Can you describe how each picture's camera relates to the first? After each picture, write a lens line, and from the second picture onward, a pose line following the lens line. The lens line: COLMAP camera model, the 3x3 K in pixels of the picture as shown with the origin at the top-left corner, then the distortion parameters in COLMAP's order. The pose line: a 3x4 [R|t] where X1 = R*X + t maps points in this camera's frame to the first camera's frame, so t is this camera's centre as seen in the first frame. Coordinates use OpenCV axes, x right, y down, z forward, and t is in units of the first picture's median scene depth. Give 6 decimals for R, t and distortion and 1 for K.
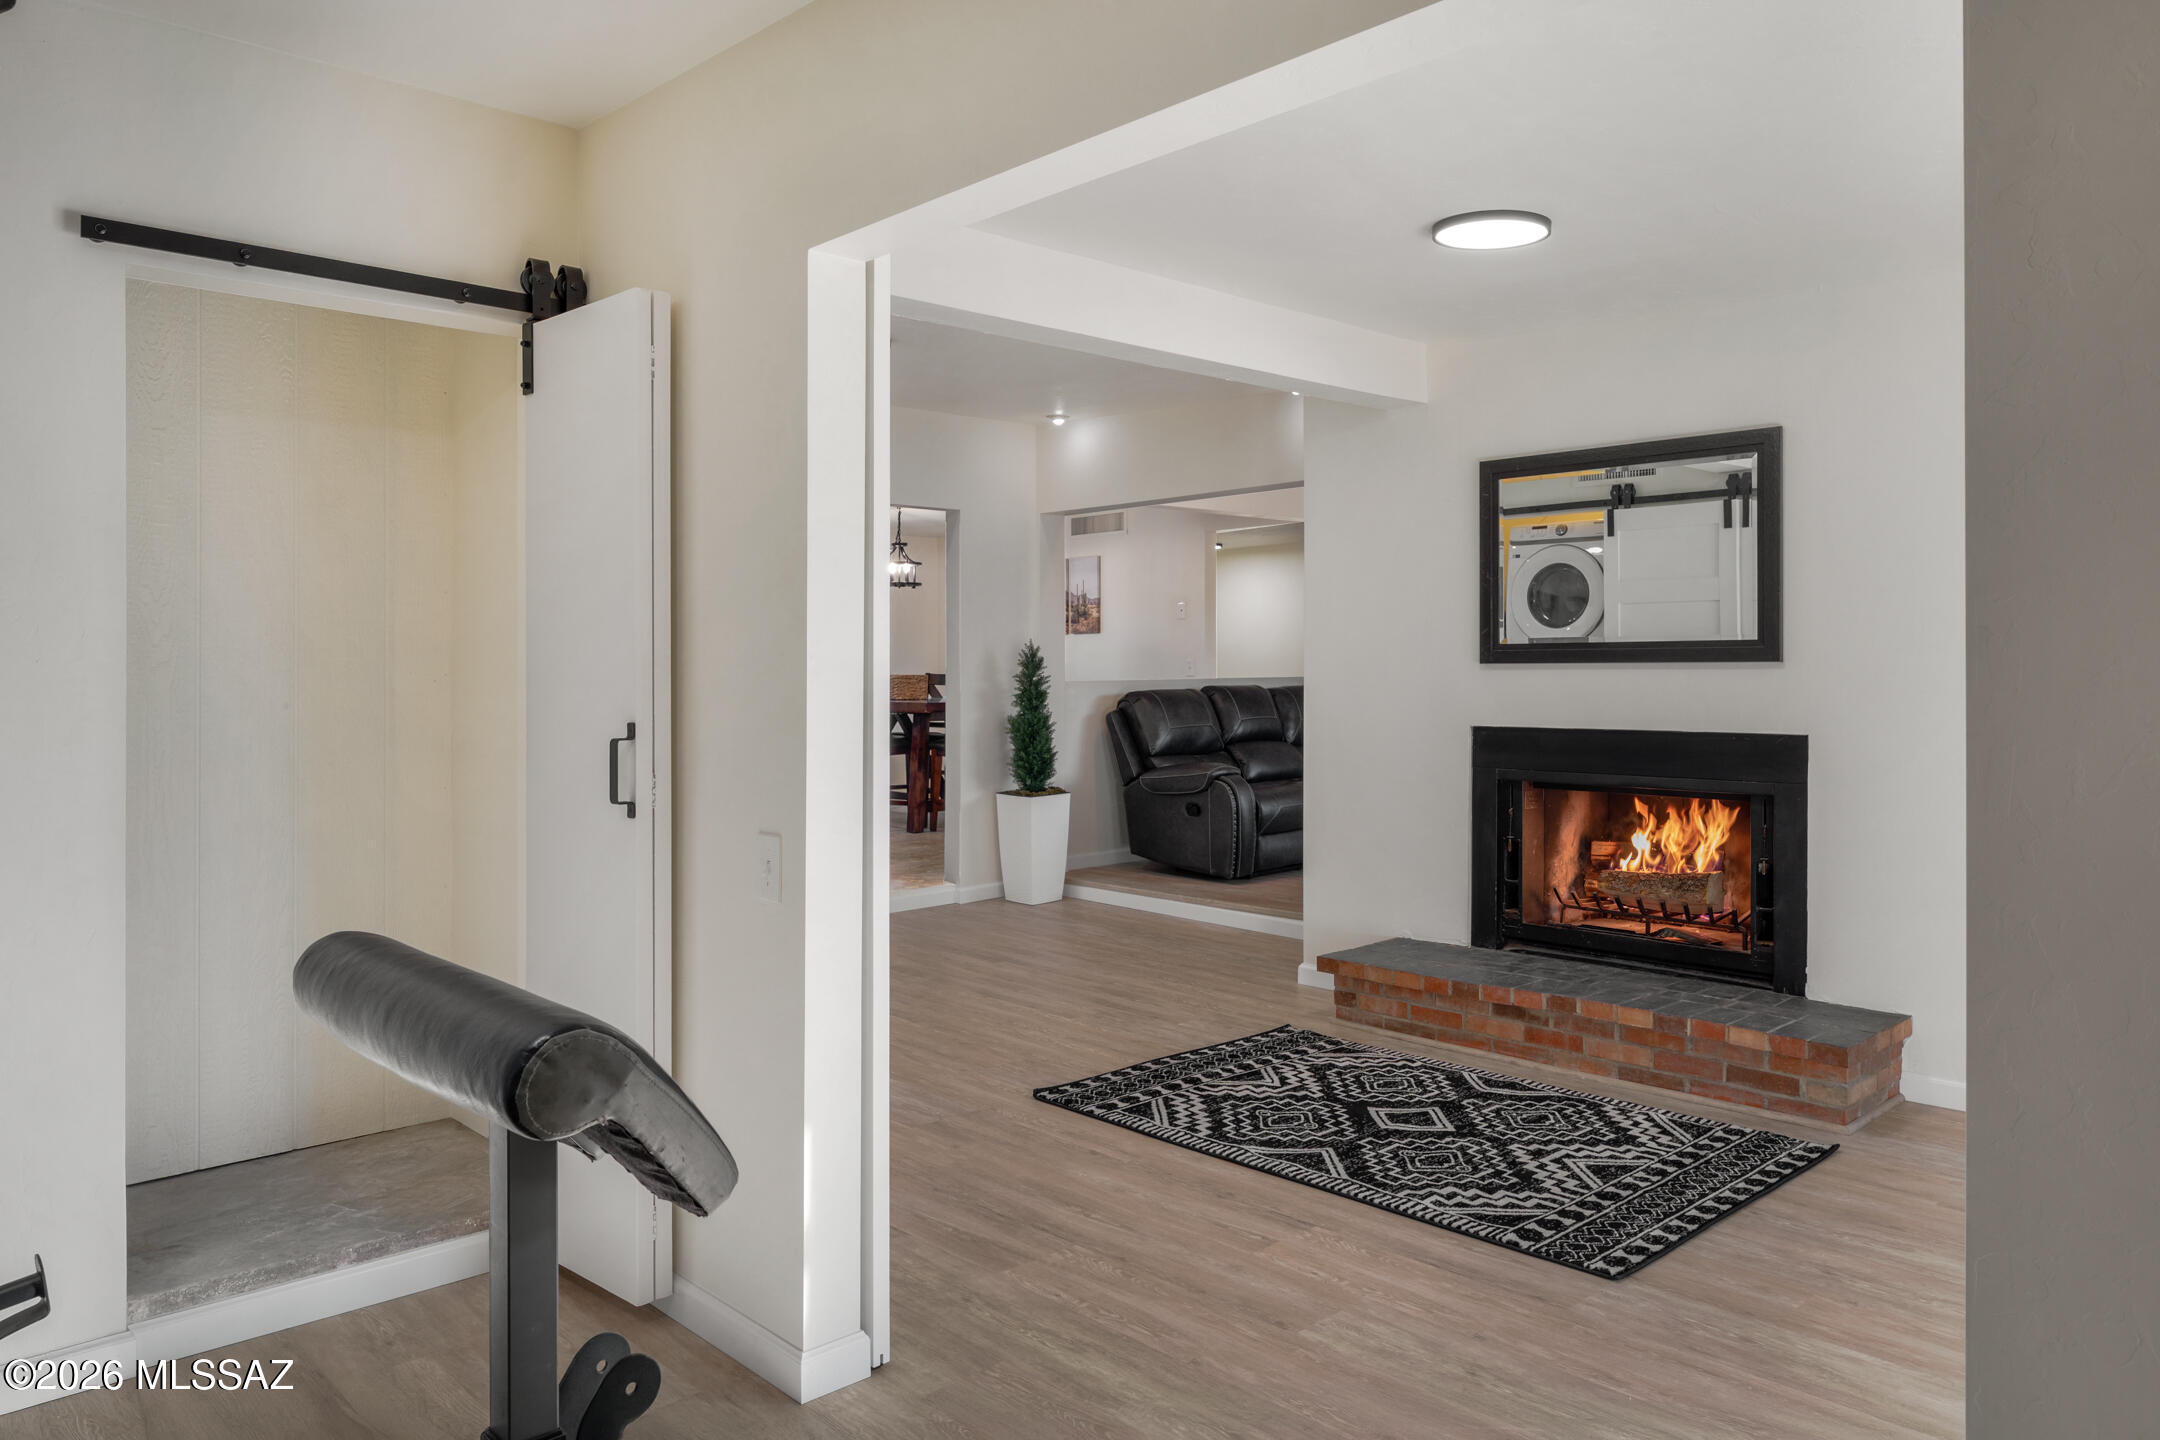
lens RADIAL K [[1517.8, 0, 1080.0], [0, 1517.8, 720.0], [0, 0, 1]] dist [-0.005575, -0.001186]
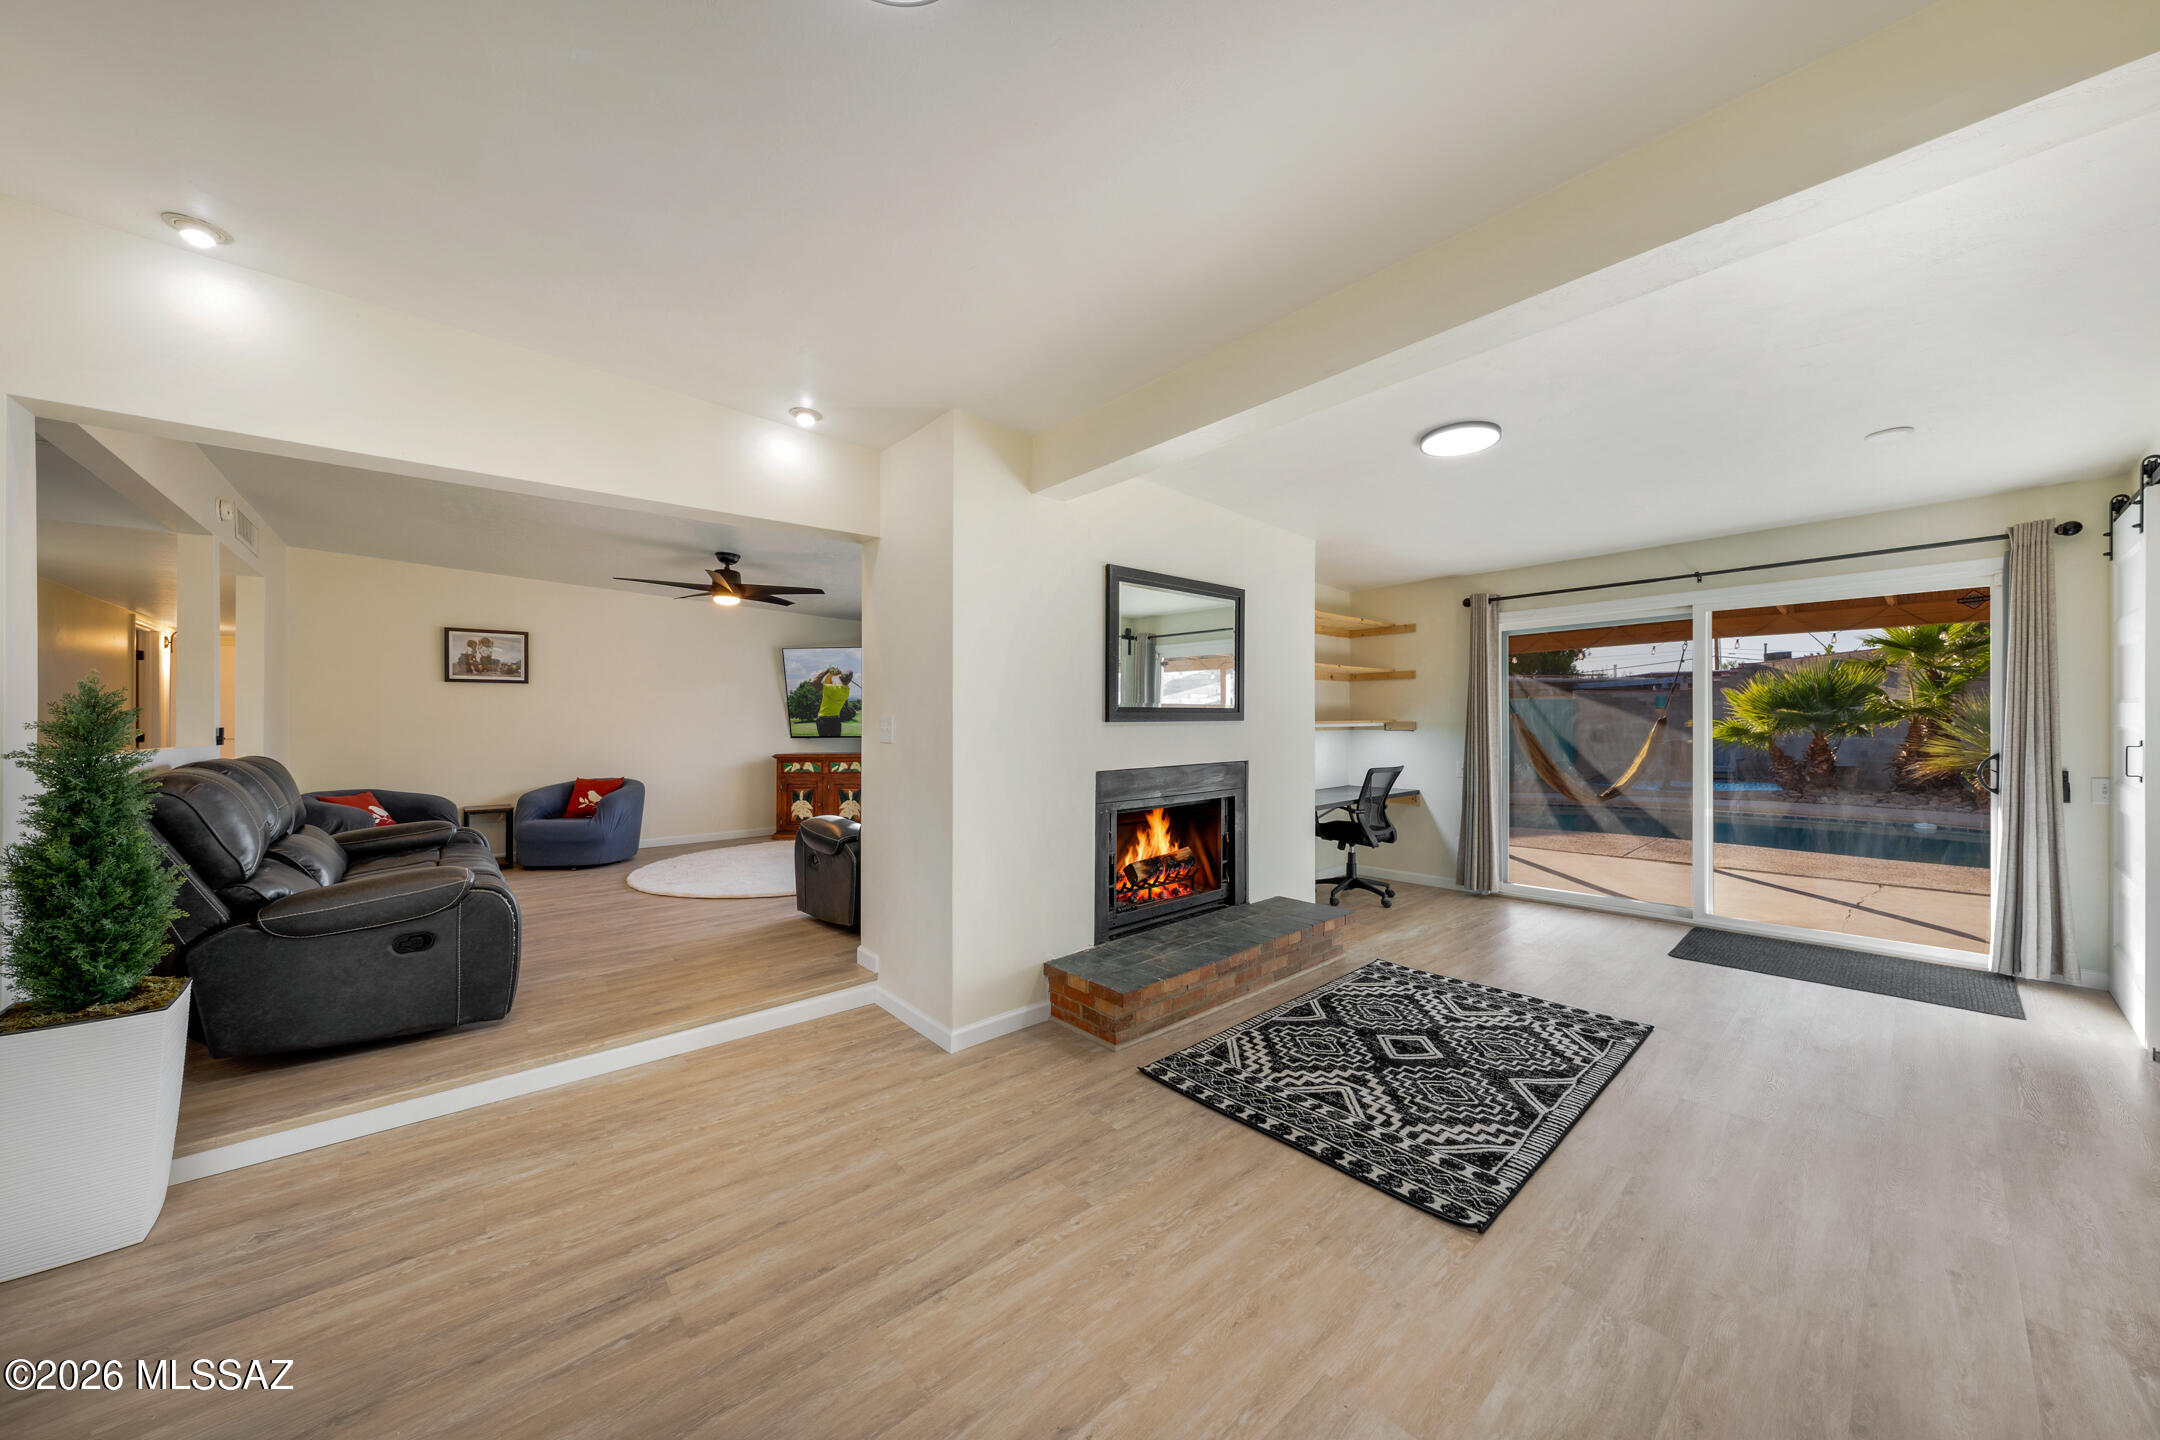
lens RADIAL K [[744.4, 0, 1133.1], [0, 744.4, 725.8], [0, 0, 1]] dist [0.000153, 0.000042]
pose [[-0.001810, -0.002783, 0.999994, -0.468270], [0.041729, 0.999125, 0.002856, -0.044169], [-0.999127, 0.041733, -0.001692, 1.255405]]
